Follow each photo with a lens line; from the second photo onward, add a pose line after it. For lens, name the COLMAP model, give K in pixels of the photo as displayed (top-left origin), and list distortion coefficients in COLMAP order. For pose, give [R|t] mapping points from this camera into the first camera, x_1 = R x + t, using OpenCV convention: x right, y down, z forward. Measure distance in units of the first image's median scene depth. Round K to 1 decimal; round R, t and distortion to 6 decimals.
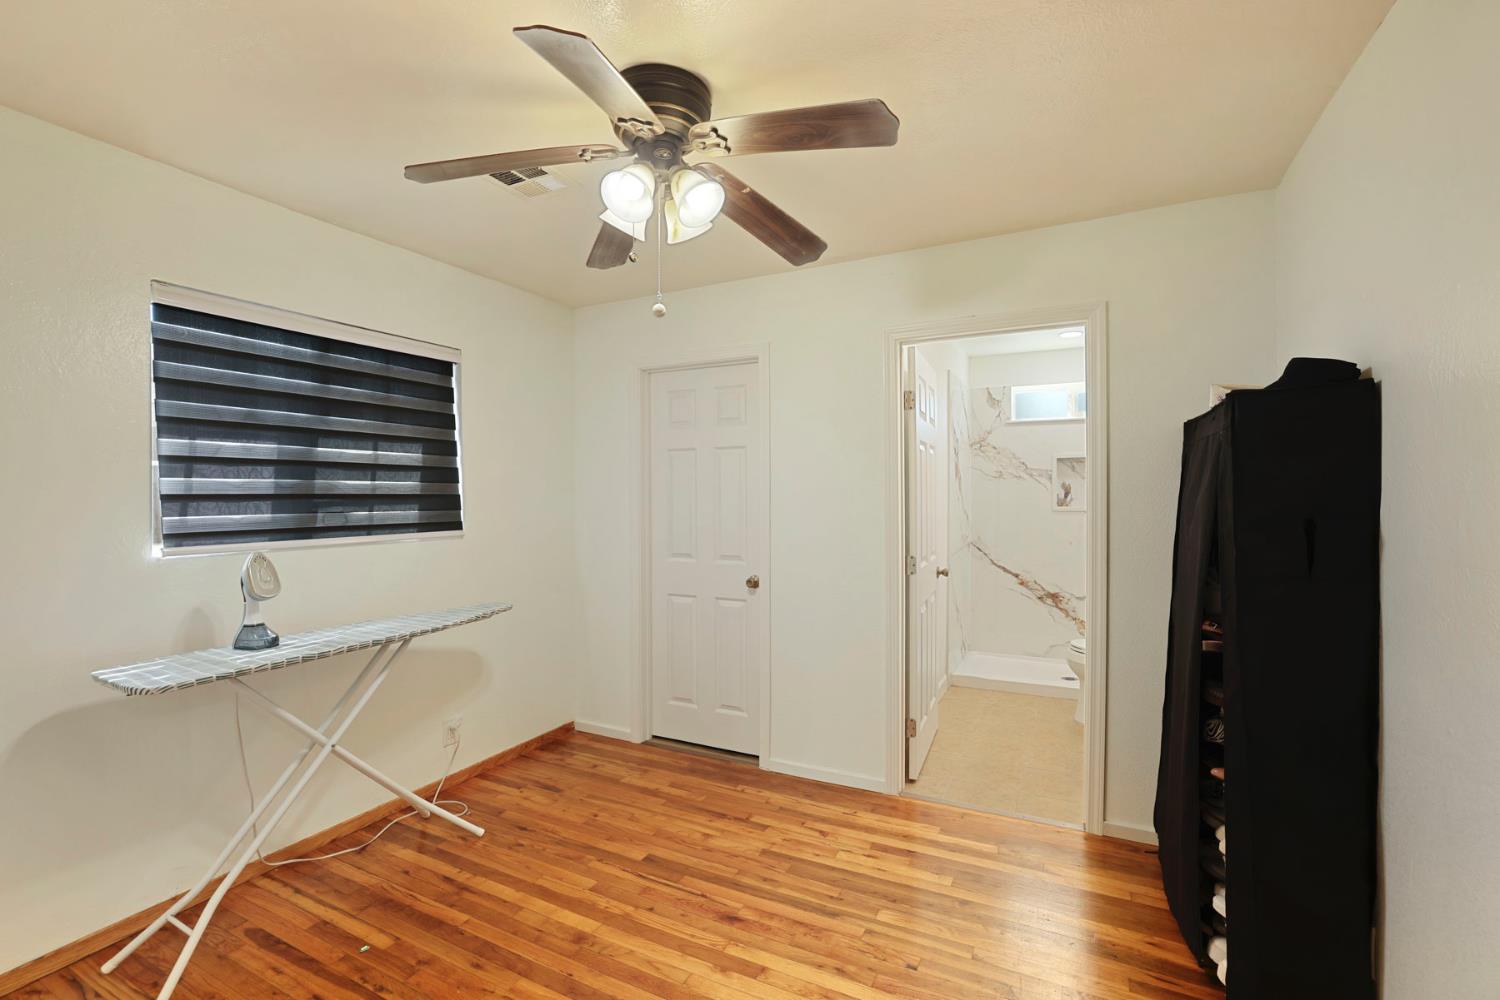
lens RADIAL K [[649.5, 0, 747.5], [0, 649.5, 493.7], [0, 0, 1]] dist [-0.052509, 0.019416]
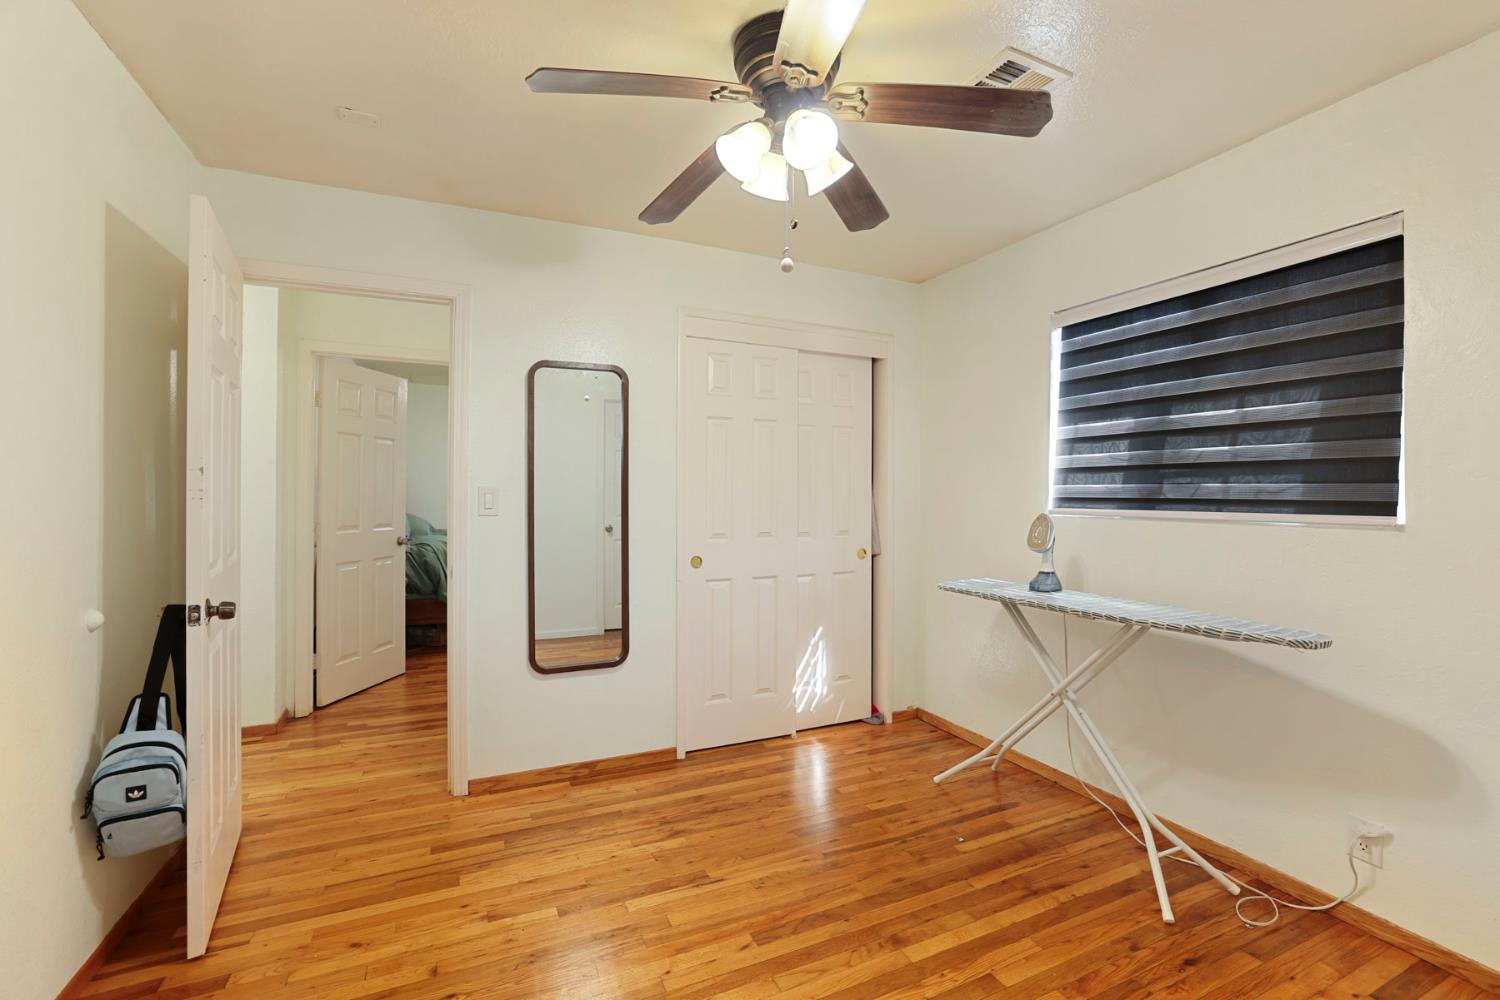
lens RADIAL K [[647.1, 0, 750.9], [0, 647.1, 488.6], [0, 0, 1]] dist [-0.043540, 0.013670]
pose [[-0.617324, -0.002156, -0.786706, 0.510482], [0.000130, 0.999996, -0.002843, 0.043949], [0.786709, -0.001857, -0.617321, 1.215668]]
